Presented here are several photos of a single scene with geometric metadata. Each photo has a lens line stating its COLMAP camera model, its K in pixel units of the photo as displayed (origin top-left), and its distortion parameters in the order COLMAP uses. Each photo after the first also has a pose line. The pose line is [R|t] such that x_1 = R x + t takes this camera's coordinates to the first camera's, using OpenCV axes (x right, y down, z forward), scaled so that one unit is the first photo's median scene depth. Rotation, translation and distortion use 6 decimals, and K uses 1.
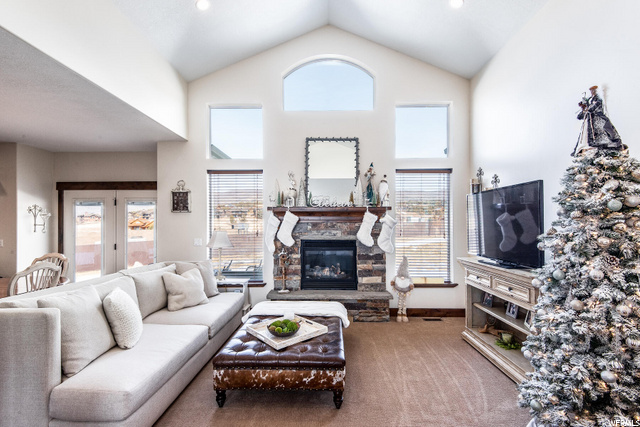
lens RADIAL K [[293.3, 0, 320.7], [0, 293.3, 227.7], [0, 0, 1]] dist [0.014156, -0.007416]
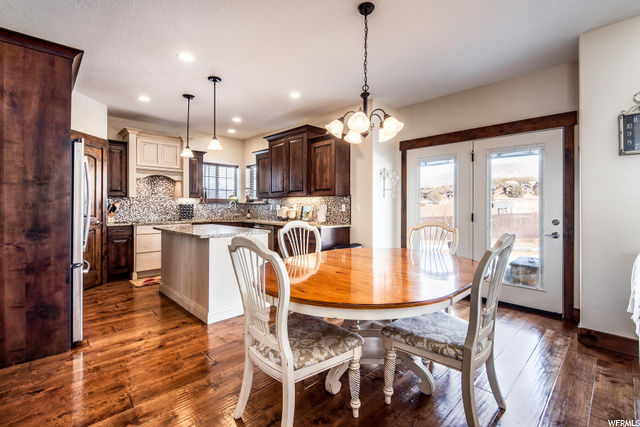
lens RADIAL K [[293.3, 0, 317.7], [0, 293.3, 206.6], [0, 0, 1]] dist [0.014156, -0.007416]
pose [[0.702665, 0.011157, -0.711433, -0.499699], [-0.010011, 0.999933, 0.005794, 0.042017], [0.711450, 0.003051, 0.702730, 0.236057]]
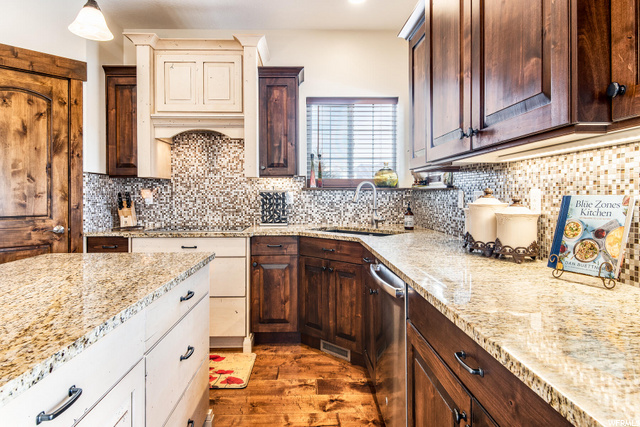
lens RADIAL K [[374.0, 0, 315.8], [0, 374.0, 193.8], [0, 0, 1]] dist [0.015550, -0.008662]
pose [[0.044760, 0.003116, -0.998993, -1.062595], [-0.002801, 0.999992, 0.002993, 0.046483], [0.998994, 0.002664, 0.044769, 0.779991]]
